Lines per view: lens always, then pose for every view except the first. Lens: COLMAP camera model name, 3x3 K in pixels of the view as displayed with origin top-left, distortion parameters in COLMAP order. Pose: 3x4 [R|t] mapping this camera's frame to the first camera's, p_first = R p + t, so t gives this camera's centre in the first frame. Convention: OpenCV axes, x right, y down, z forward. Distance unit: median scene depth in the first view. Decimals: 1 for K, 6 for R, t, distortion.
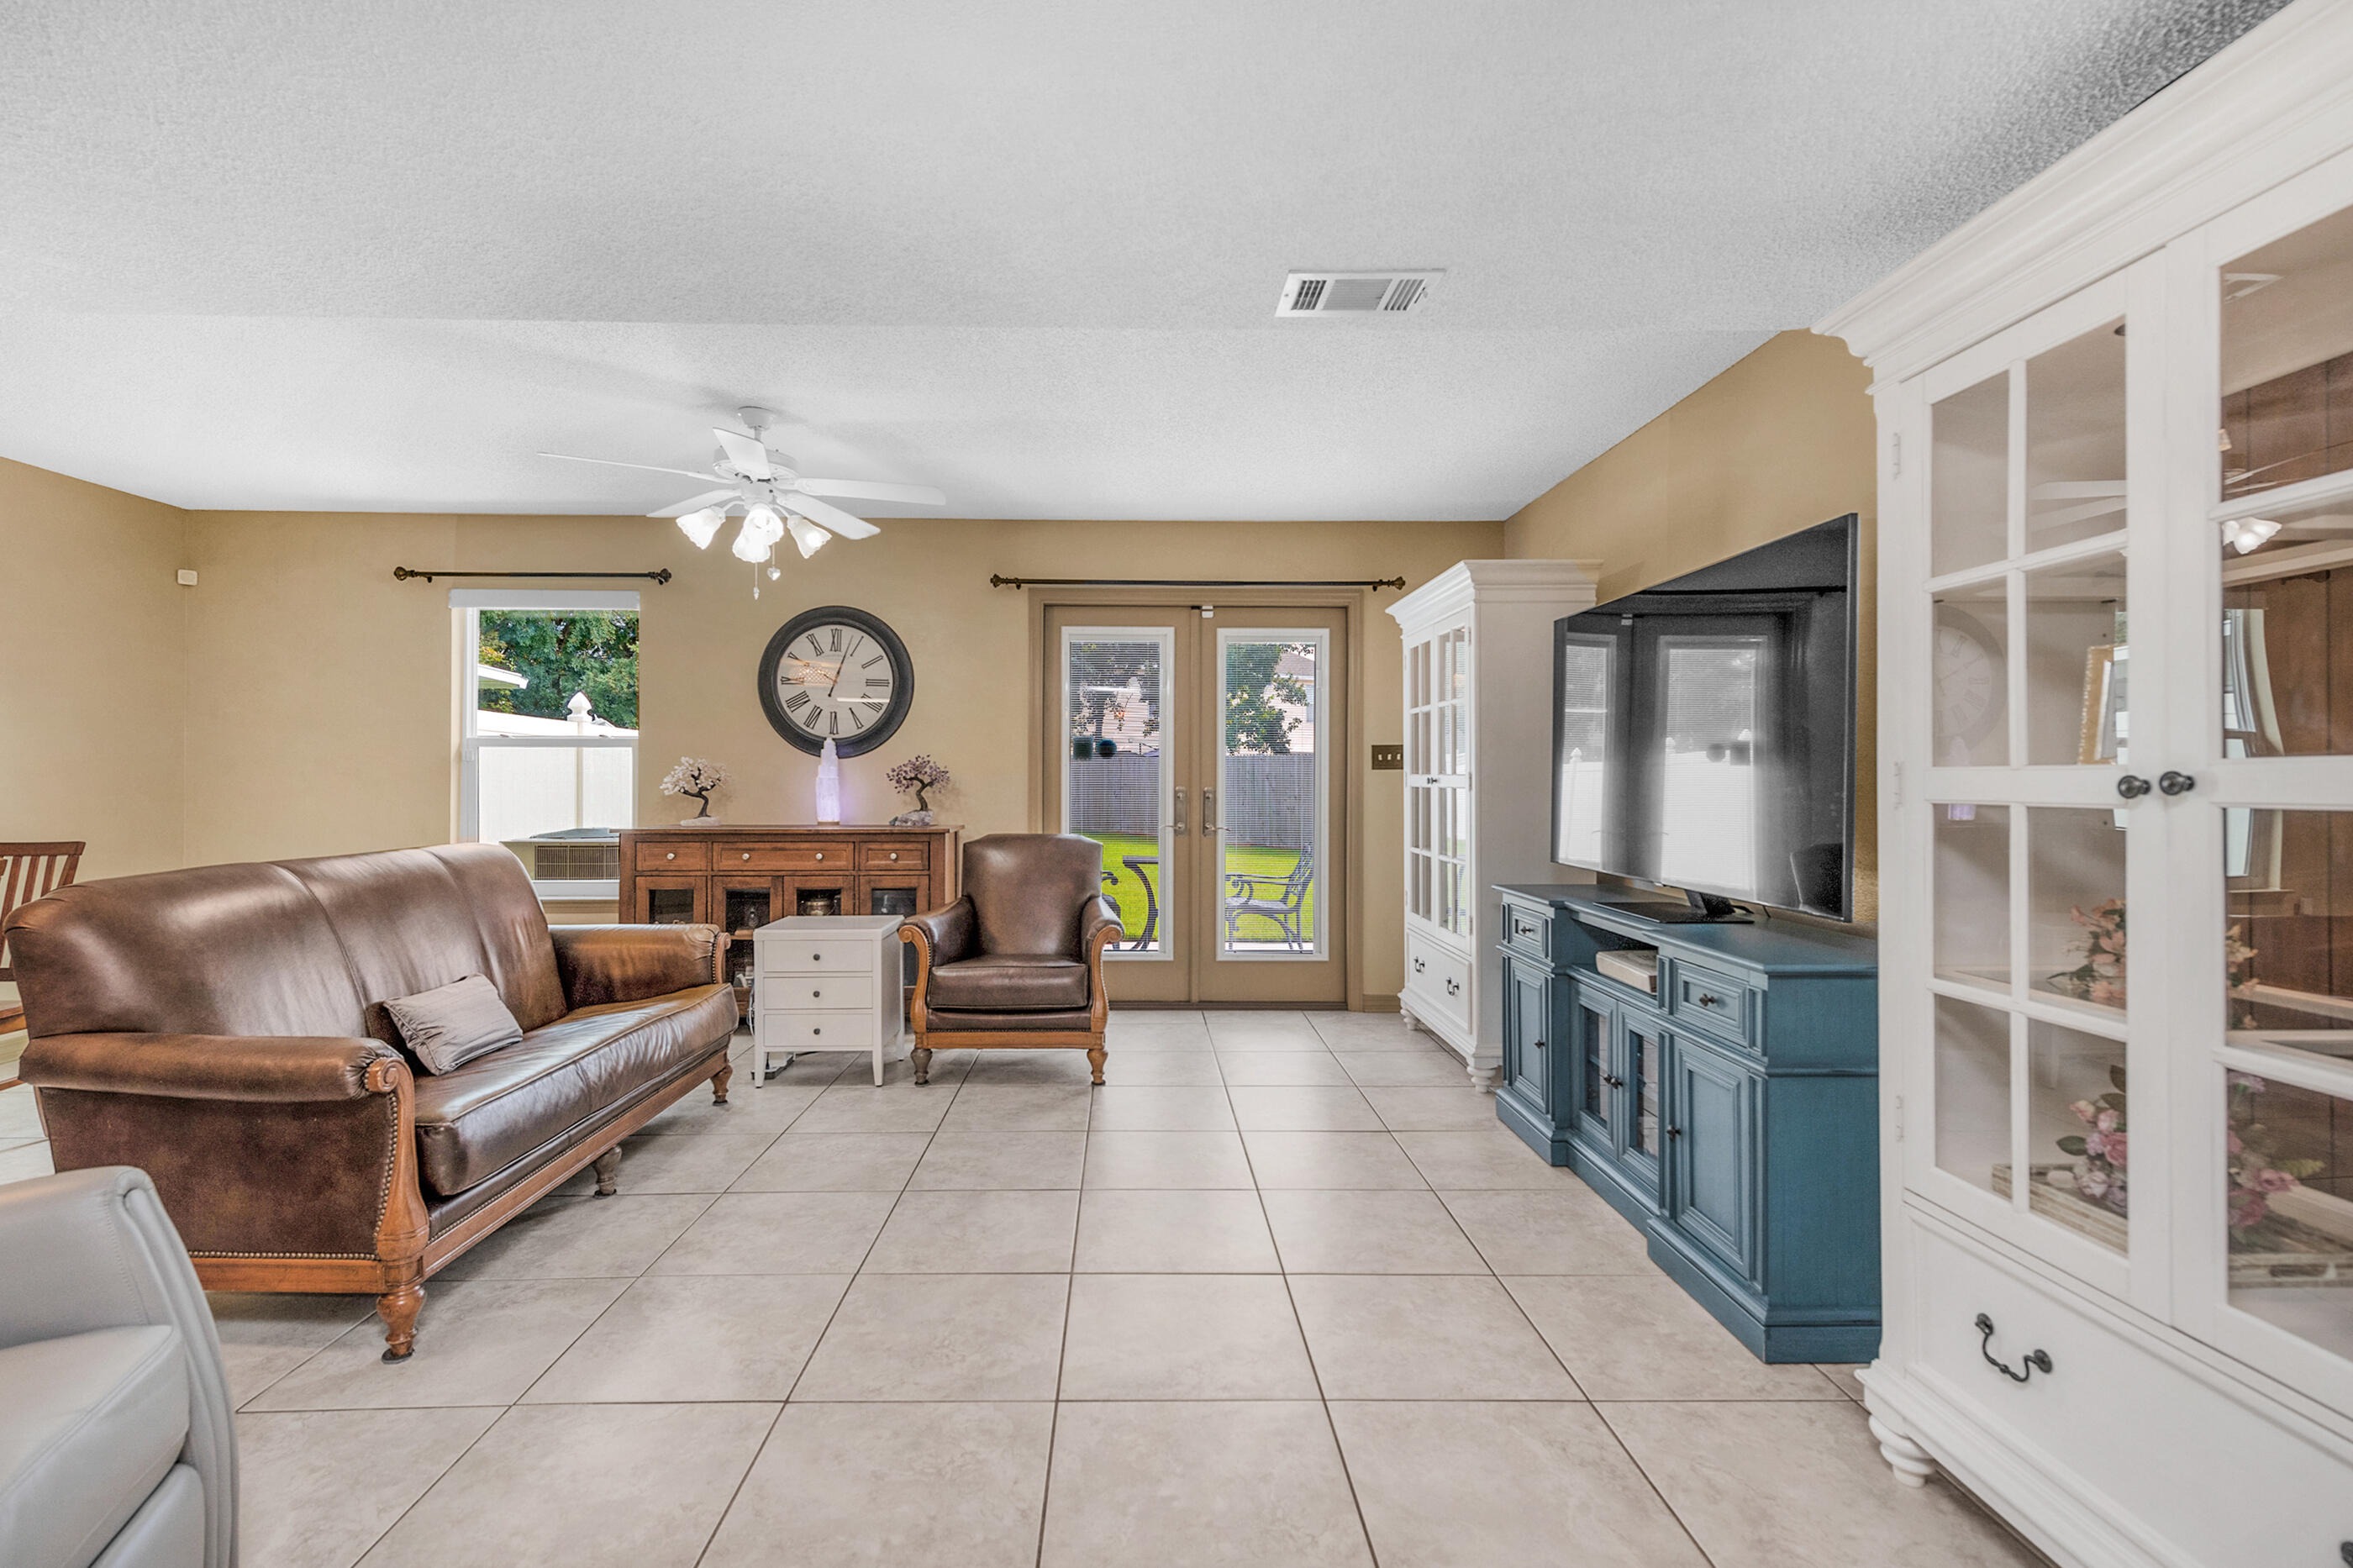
lens RADIAL K [[1026.6, 0, 1168.5], [0, 1026.6, 775.5], [0, 0, 1]] dist [0.009791, -0.000659]
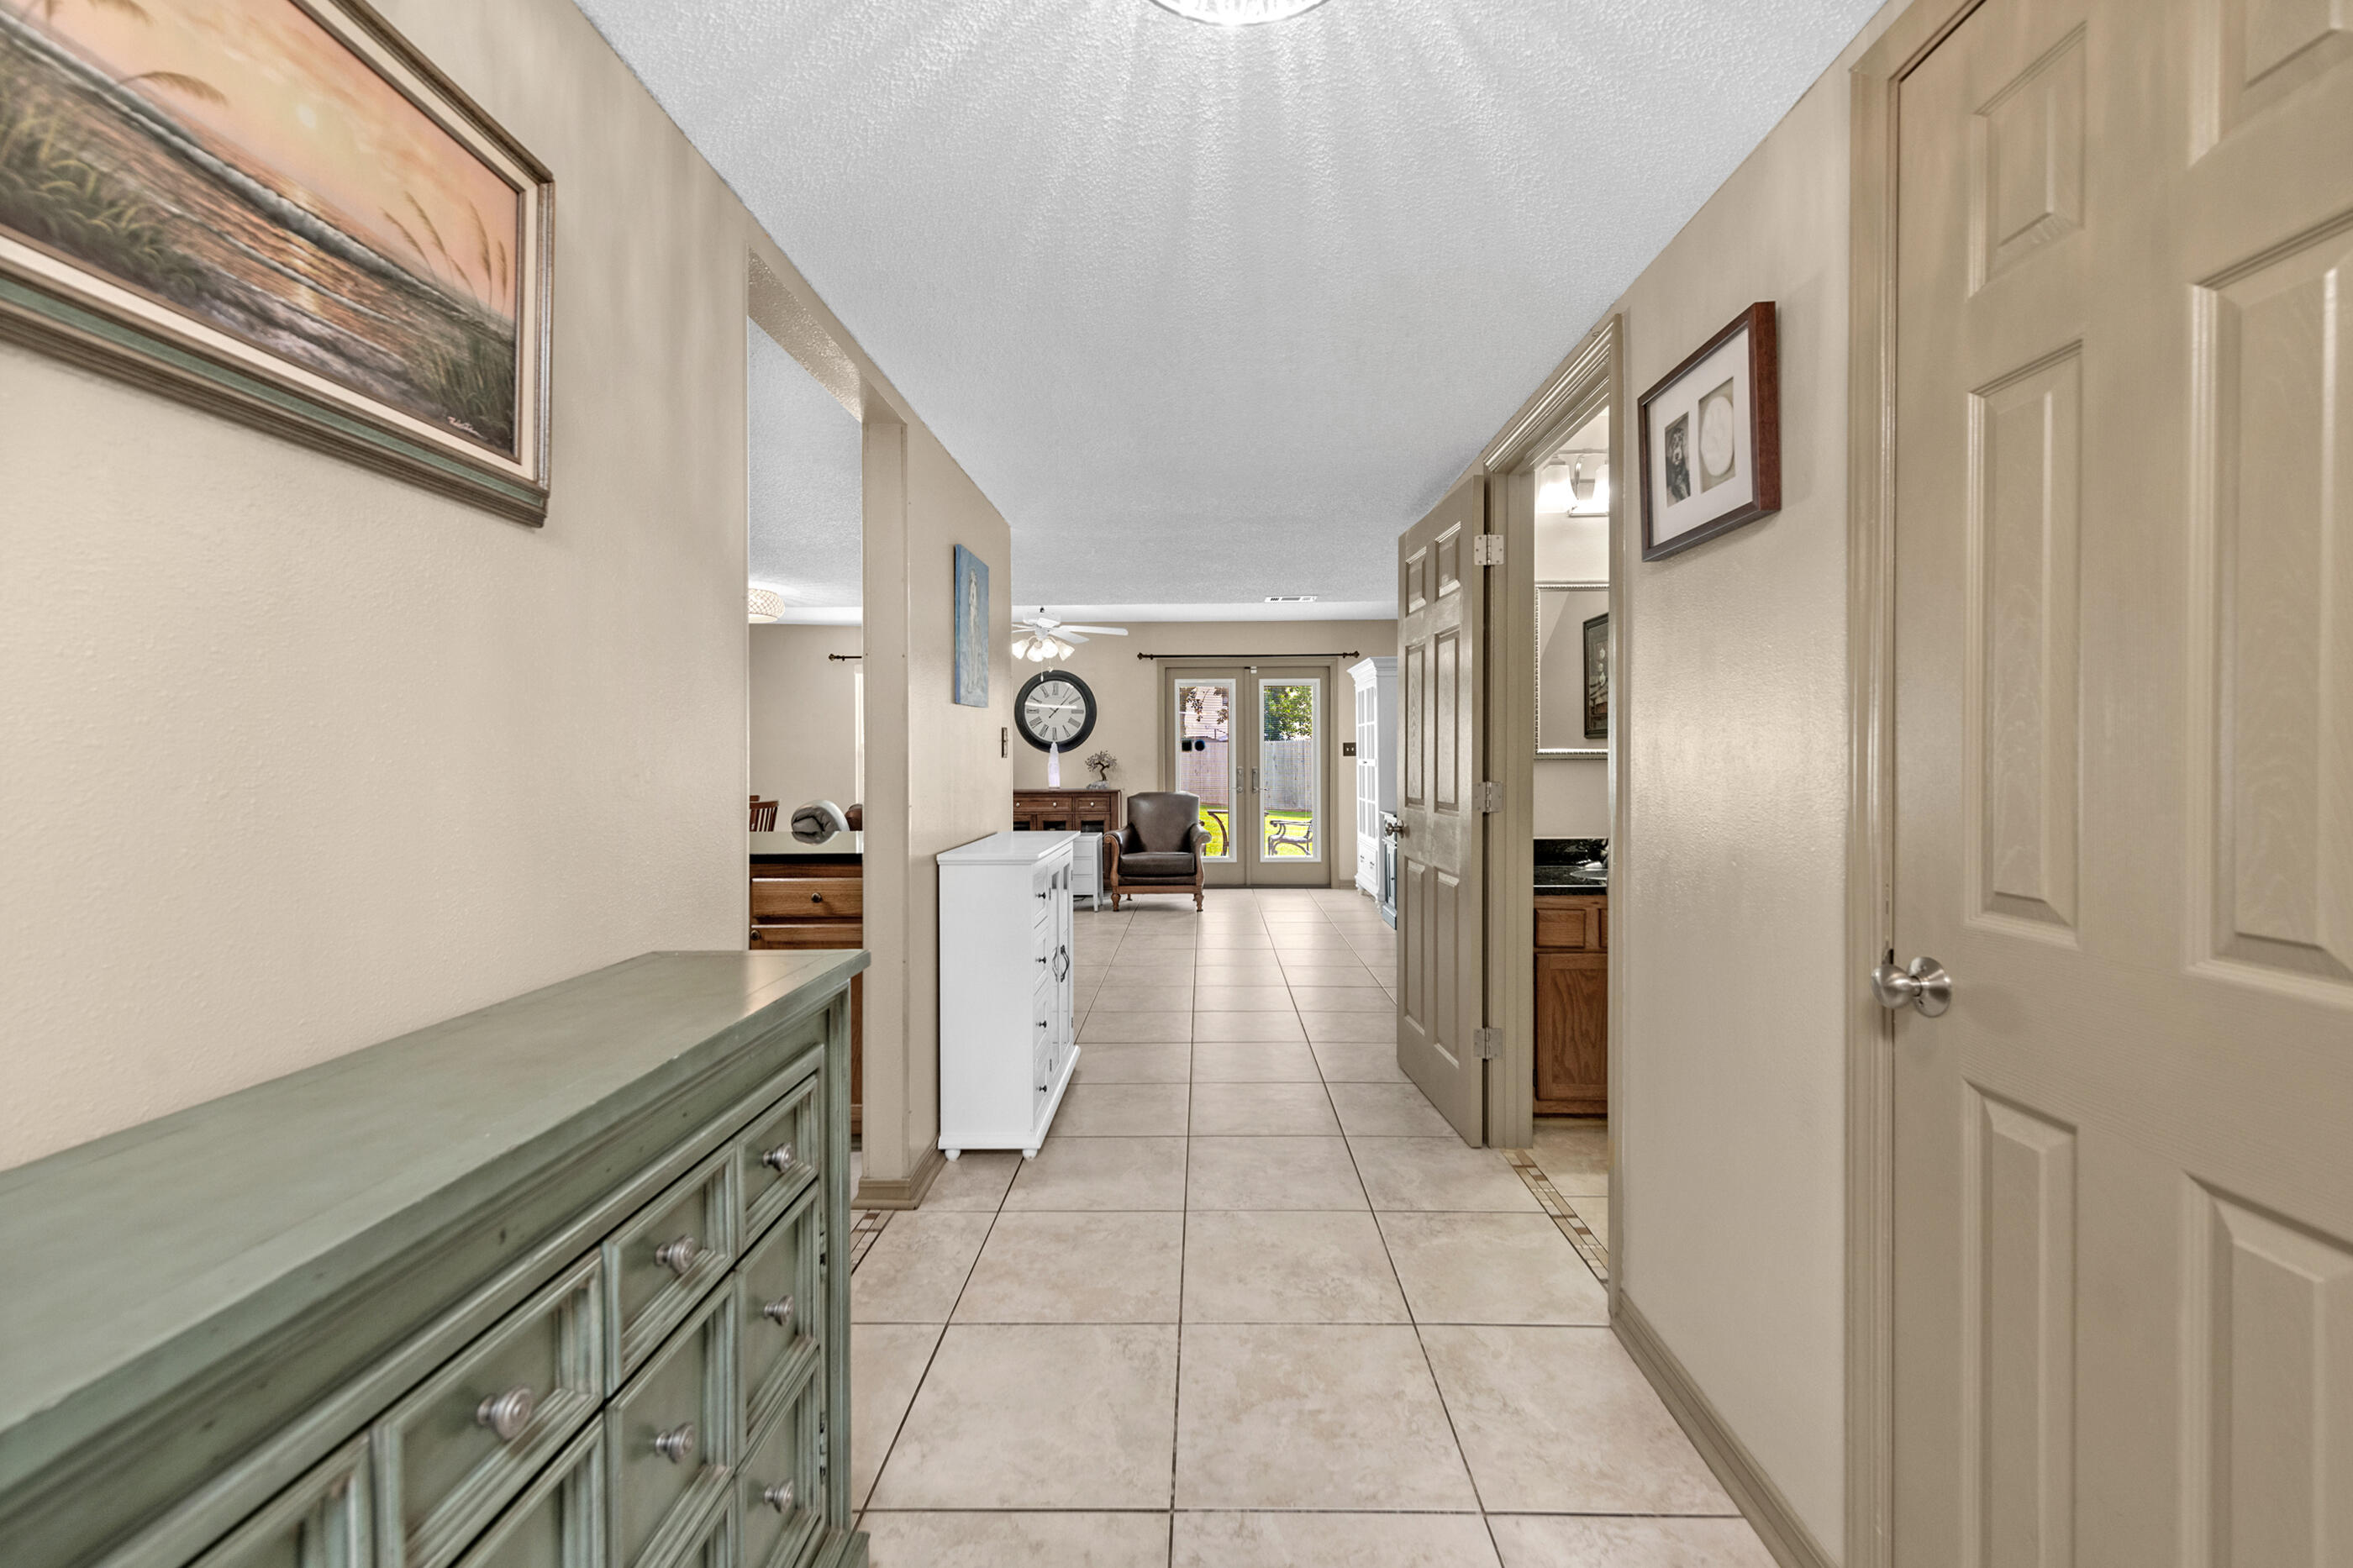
lens RADIAL K [[968.4, 0, 1202.9], [0, 968.4, 751.8], [0, 0, 1]] dist [0.010845, -0.004529]
pose [[0.999201, -0.007921, -0.039173, 0.013675], [0.007947, 0.999968, 0.000505, -0.017480], [0.039168, -0.000816, 0.999232, -0.776232]]
